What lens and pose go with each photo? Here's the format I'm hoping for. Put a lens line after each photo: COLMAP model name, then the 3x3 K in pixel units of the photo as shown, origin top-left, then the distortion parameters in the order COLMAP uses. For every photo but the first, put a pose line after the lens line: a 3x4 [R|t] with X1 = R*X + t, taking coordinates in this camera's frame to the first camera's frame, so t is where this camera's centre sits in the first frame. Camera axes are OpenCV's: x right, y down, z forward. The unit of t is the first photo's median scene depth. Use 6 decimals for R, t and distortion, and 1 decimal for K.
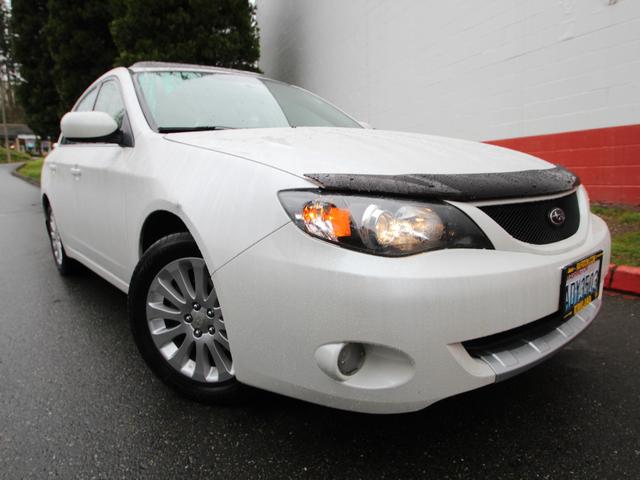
lens RADIAL K [[462.4, 0, 320.1], [0, 462.4, 238.9], [0, 0, 1]] dist [-0.009945, -0.005403]
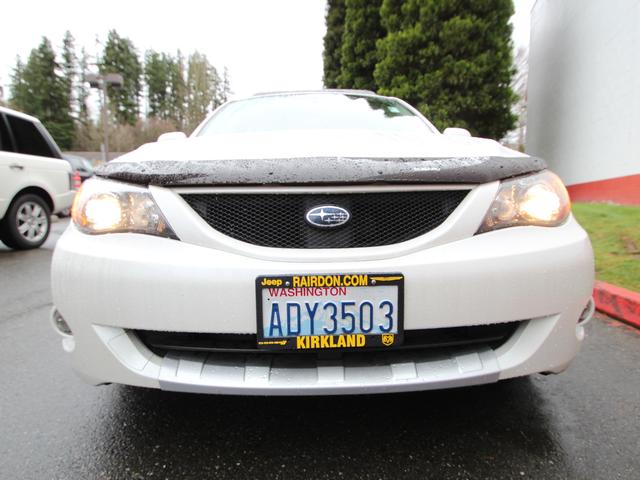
lens RADIAL K [[431.6, 0, 320.0], [0, 431.6, 240.5], [0, 0, 1]] dist [-0.002087, -0.000760]
pose [[0.741780, 0.097788, -0.663476, 0.222406], [-0.130952, 0.991389, -0.000289, -0.002617], [0.657734, 0.087098, 0.748198, 0.105272]]
